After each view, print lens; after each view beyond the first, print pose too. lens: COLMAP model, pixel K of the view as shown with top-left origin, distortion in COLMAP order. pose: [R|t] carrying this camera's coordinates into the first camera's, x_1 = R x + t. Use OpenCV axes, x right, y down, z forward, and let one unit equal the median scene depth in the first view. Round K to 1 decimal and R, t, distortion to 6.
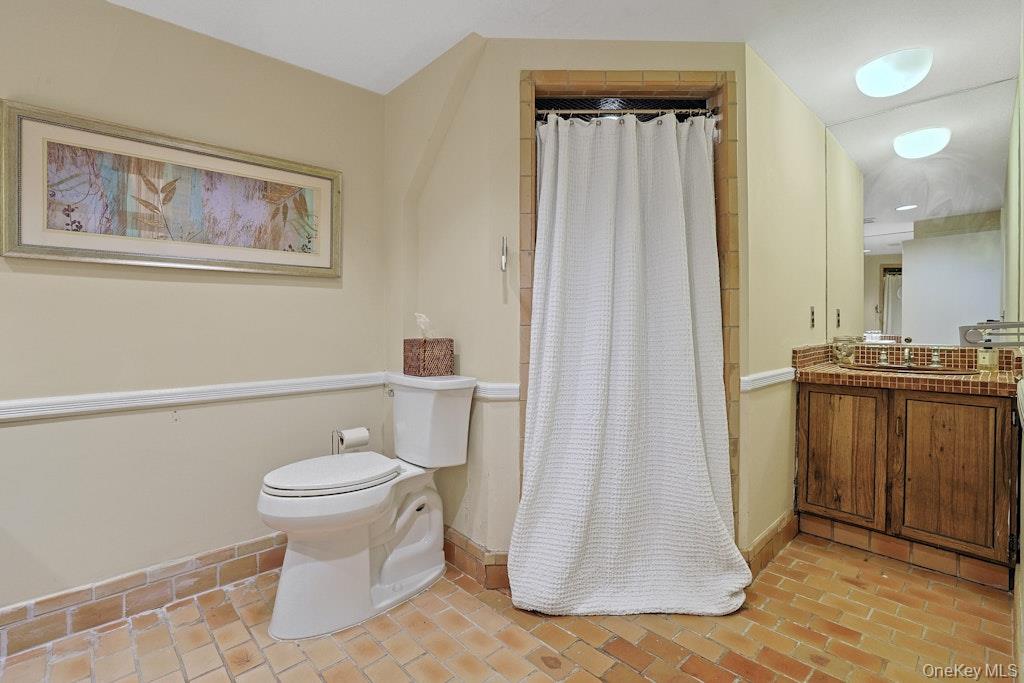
lens RADIAL K [[475.0, 0, 515.1], [0, 475.0, 335.1], [0, 0, 1]] dist [-0.036073, 0.005930]
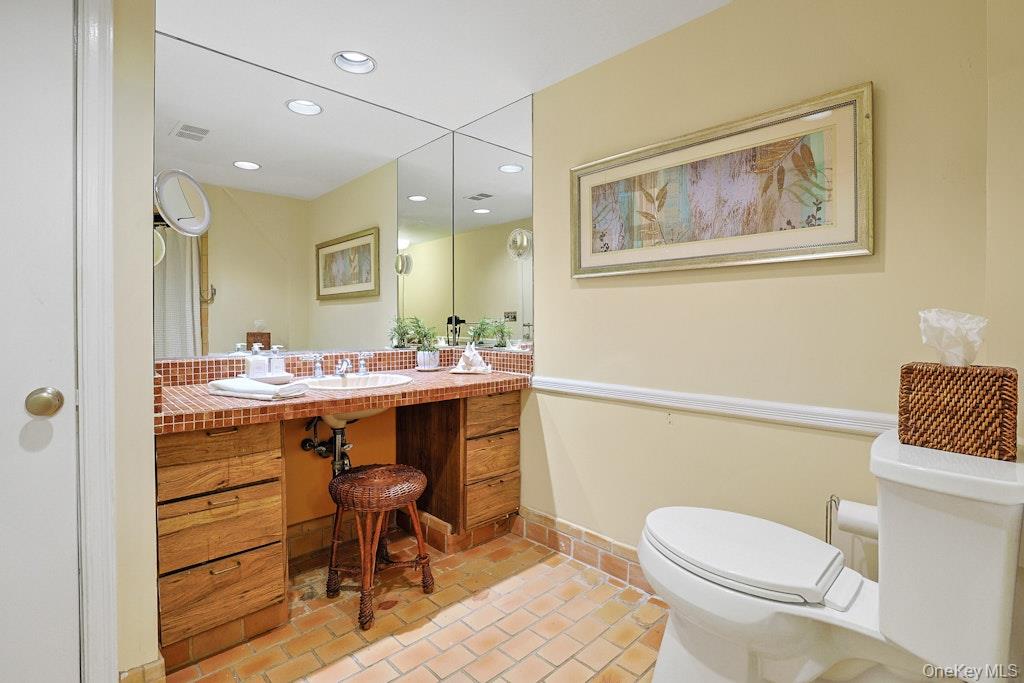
lens RADIAL K [[475.0, 0, 514.5], [0, 475.0, 333.0], [0, 0, 1]] dist [-0.036073, 0.005930]
pose [[0.008155, 0.022933, -0.999704, 0.294015], [-0.027532, 0.999363, 0.022700, -0.025335], [0.999588, 0.027339, 0.008781, 0.670439]]
